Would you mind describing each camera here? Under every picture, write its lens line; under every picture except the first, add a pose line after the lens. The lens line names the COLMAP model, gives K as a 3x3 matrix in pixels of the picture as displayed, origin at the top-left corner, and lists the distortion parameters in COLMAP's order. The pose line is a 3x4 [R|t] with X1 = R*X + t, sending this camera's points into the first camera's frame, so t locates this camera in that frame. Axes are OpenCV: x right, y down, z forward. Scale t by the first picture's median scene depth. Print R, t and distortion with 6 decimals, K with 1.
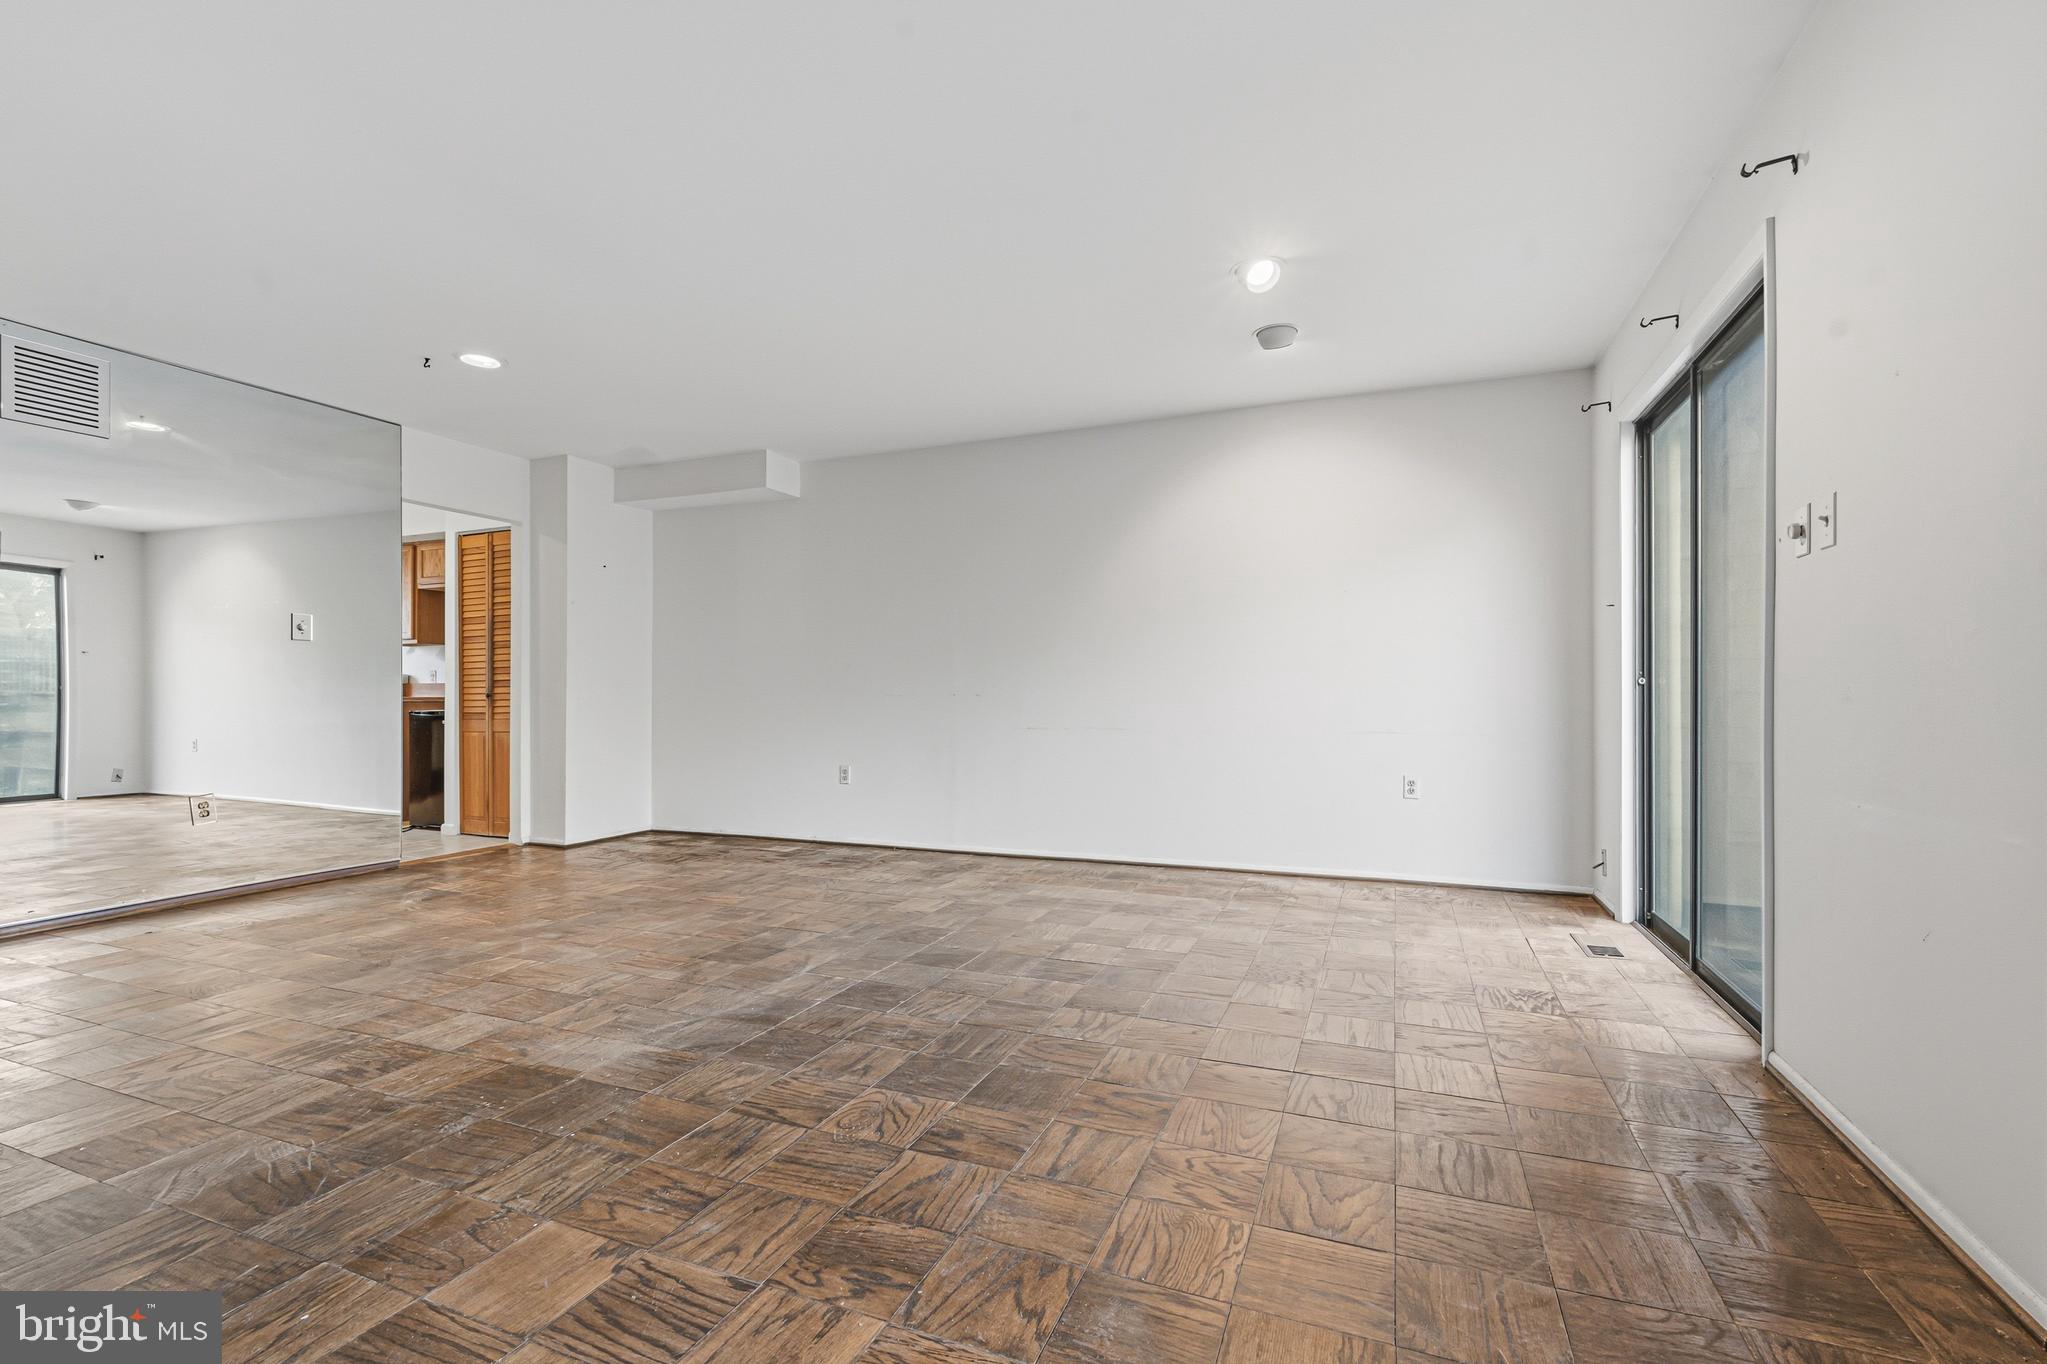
lens RADIAL K [[918.6, 0, 1025.6], [0, 918.6, 692.4], [0, 0, 1]] dist [-0.004482, 0.000037]
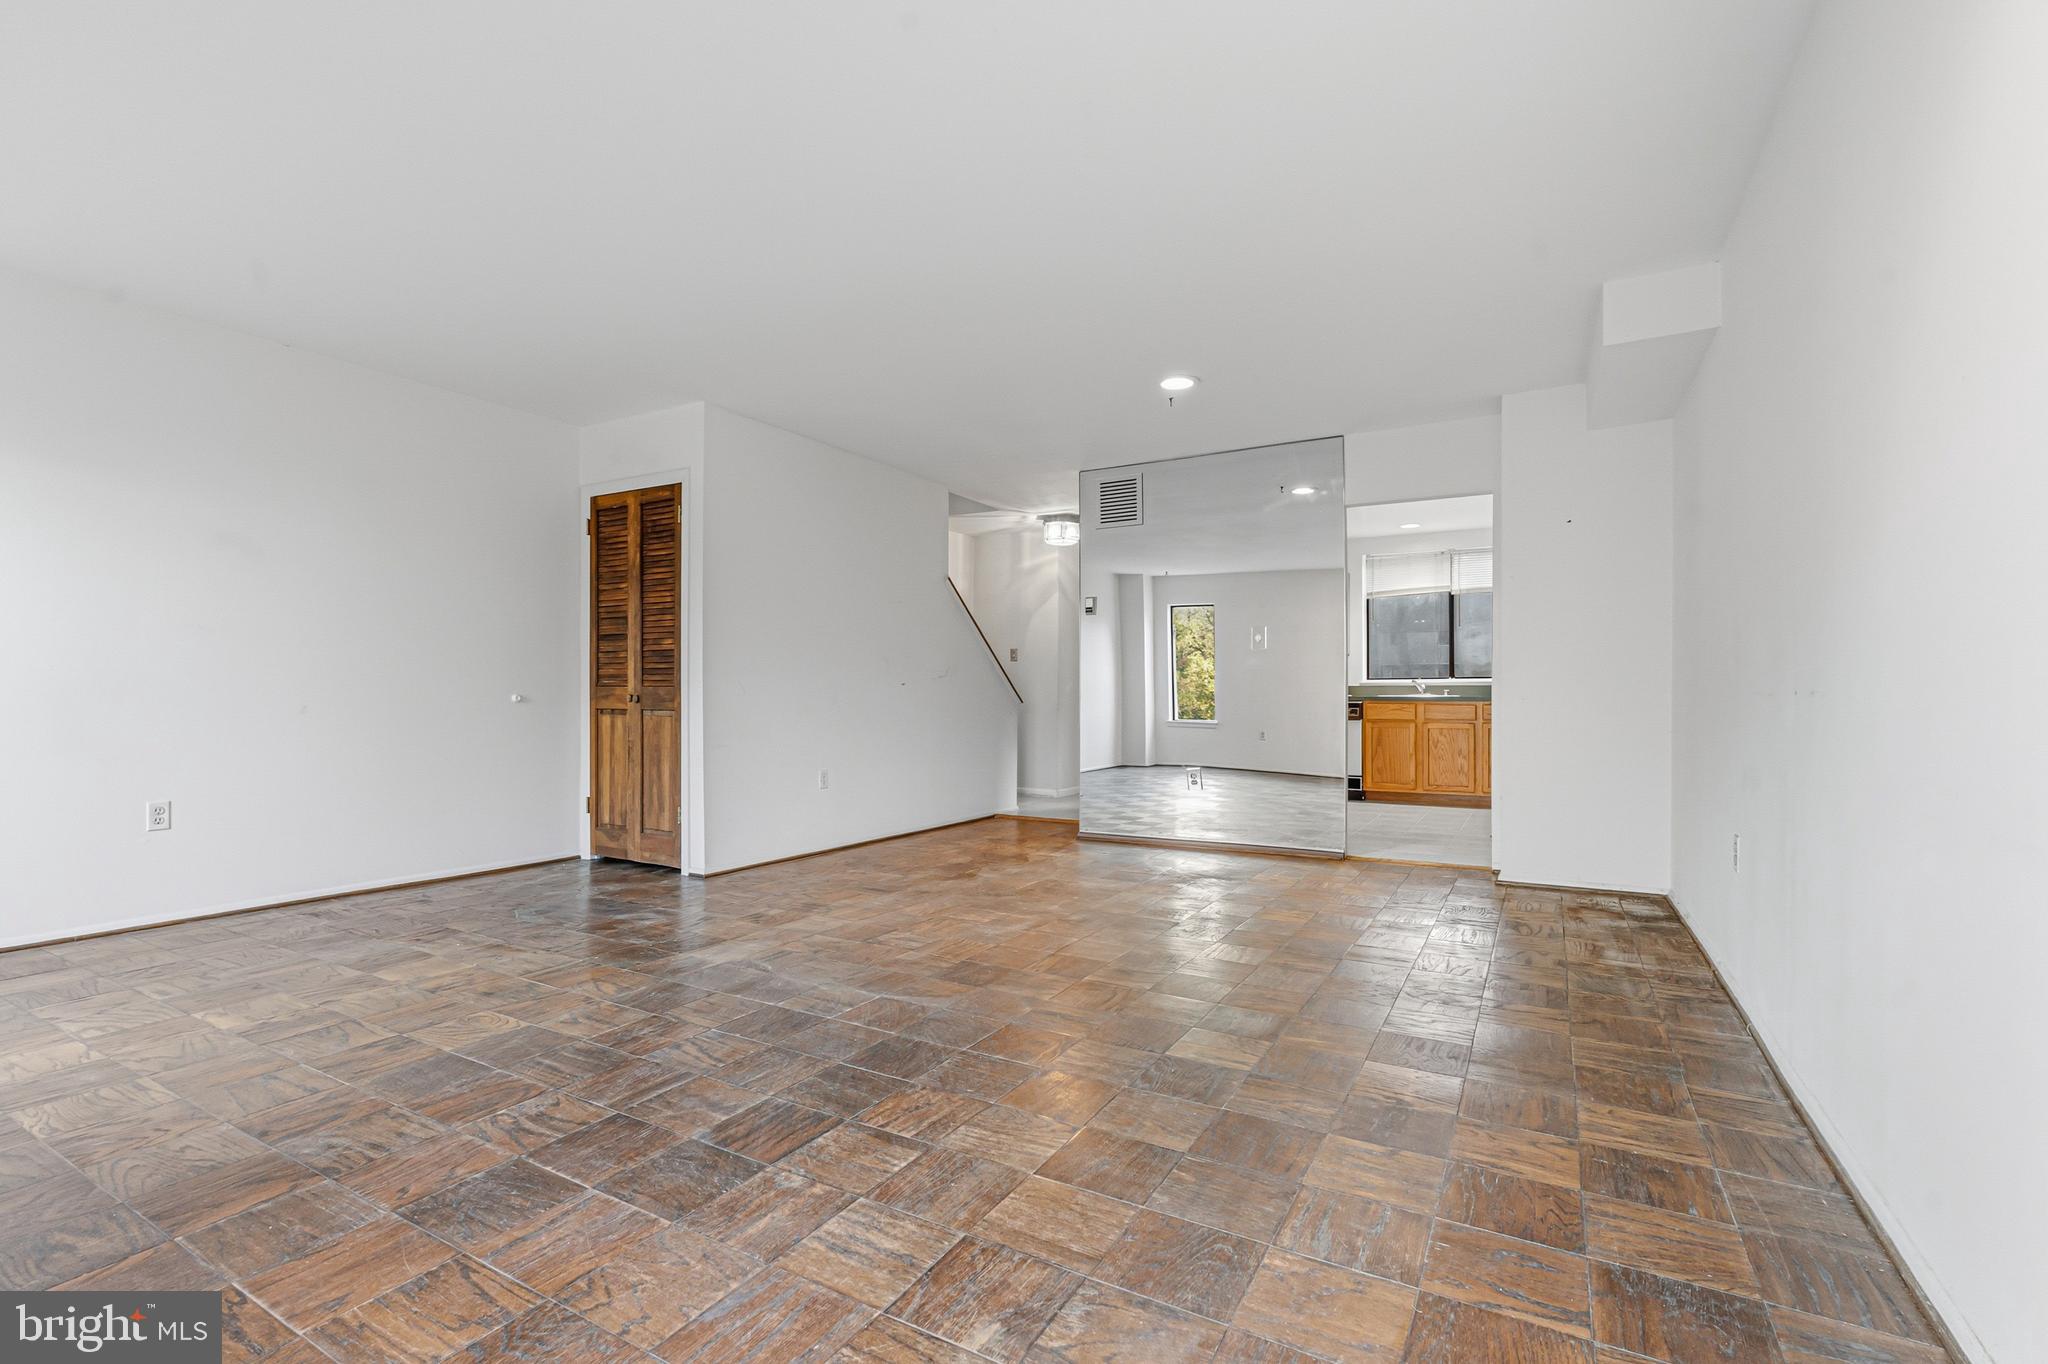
lens RADIAL K [[919.1, 0, 1028.7], [0, 919.1, 691.9], [0, 0, 1]] dist [-0.004482, 0.000037]
pose [[-0.135098, -0.001786, -0.990831, 0.749153], [0.002364, 0.999995, -0.002124, 0.001666], [0.990829, -0.002629, -0.135093, 1.457252]]
